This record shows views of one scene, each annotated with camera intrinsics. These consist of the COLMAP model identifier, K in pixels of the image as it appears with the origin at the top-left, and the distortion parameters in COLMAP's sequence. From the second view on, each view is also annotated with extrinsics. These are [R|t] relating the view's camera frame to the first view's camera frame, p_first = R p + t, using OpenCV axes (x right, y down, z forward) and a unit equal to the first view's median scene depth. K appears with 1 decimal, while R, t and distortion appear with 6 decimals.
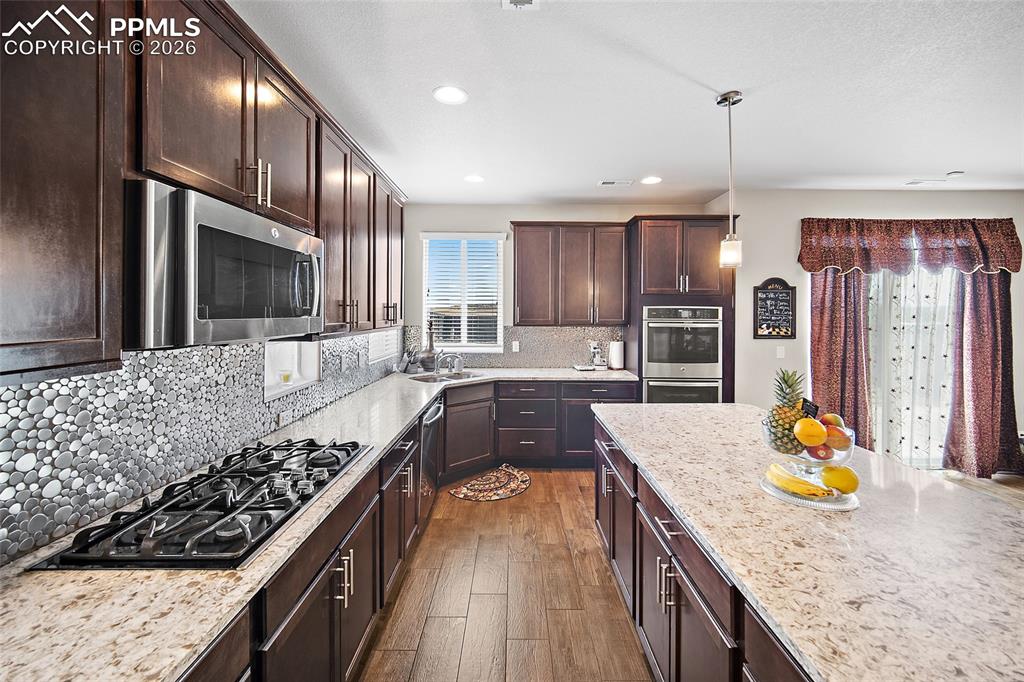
lens RADIAL K [[411.5, 0, 514.2], [0, 411.5, 313.8], [0, 0, 1]] dist [-0.003528, 0.001647]
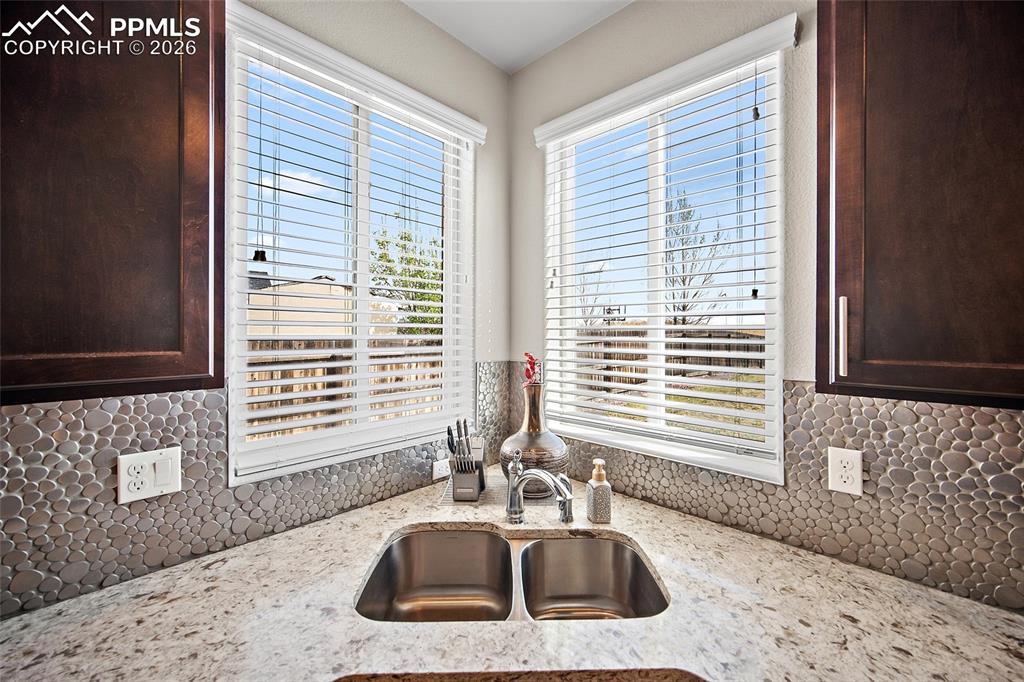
lens RADIAL K [[411.5, 0, 513.8], [0, 411.5, 327.7], [0, 0, 1]] dist [-0.003528, 0.001647]
pose [[0.727151, -0.002654, -0.686472, 0.033027], [-0.001180, 0.999986, -0.005116, -0.001456], [0.686476, 0.004530, 0.727138, 0.823646]]
